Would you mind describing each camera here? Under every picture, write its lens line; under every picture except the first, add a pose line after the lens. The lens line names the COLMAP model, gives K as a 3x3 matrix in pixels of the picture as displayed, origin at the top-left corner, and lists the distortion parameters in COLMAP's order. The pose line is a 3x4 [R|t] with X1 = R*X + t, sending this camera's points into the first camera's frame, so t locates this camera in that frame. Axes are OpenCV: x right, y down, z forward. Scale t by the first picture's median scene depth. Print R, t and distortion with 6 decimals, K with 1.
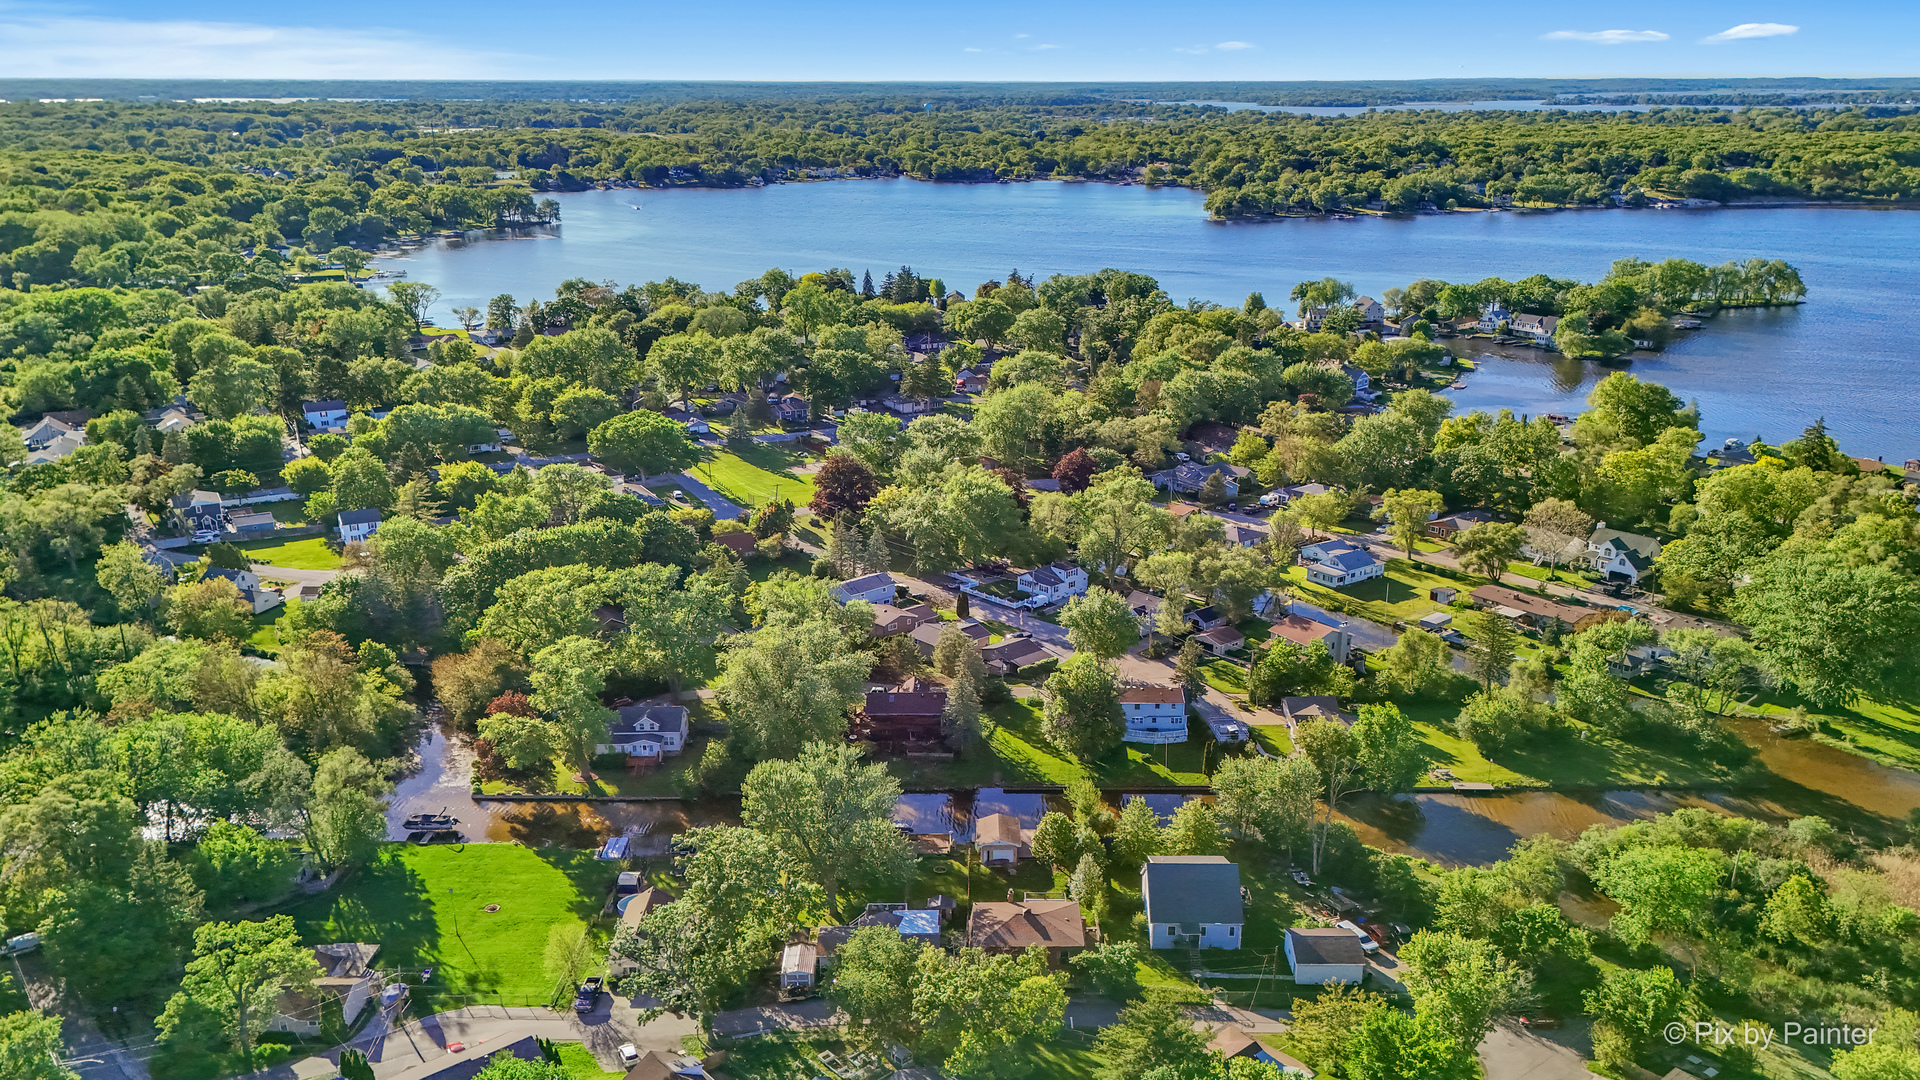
lens RADIAL K [[1580.1, 0, 960.0], [0, 1580.1, 540.0], [0, 0, 1]] dist [0.056651, 0.000712]
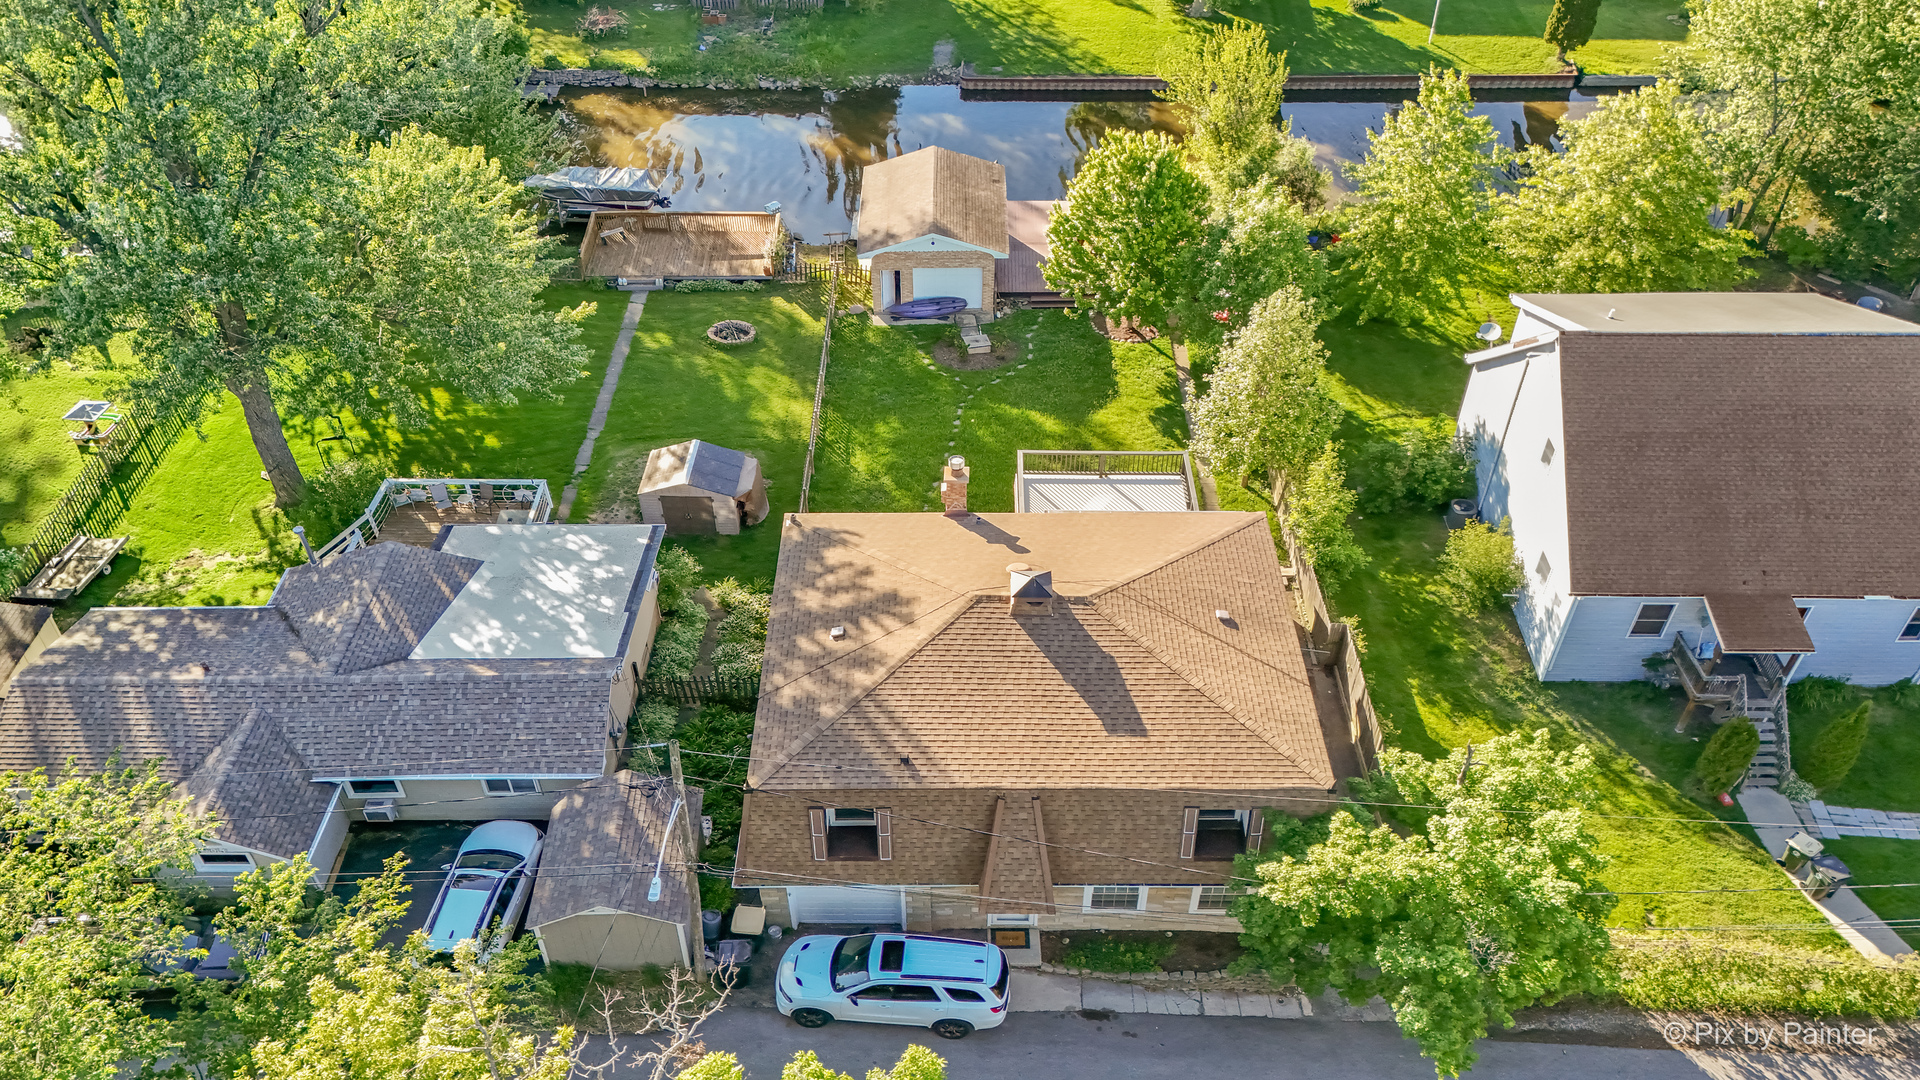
lens RADIAL K [[1580.1, 0, 960.0], [0, 1580.1, 540.0], [0, 0, 1]] dist [0.056651, 0.000712]
pose [[0.999936, 0.005015, 0.010123, 0.027469], [-0.008372, 0.930588, 0.365973, 0.137892], [-0.007585, -0.366035, 0.930570, 0.721436]]
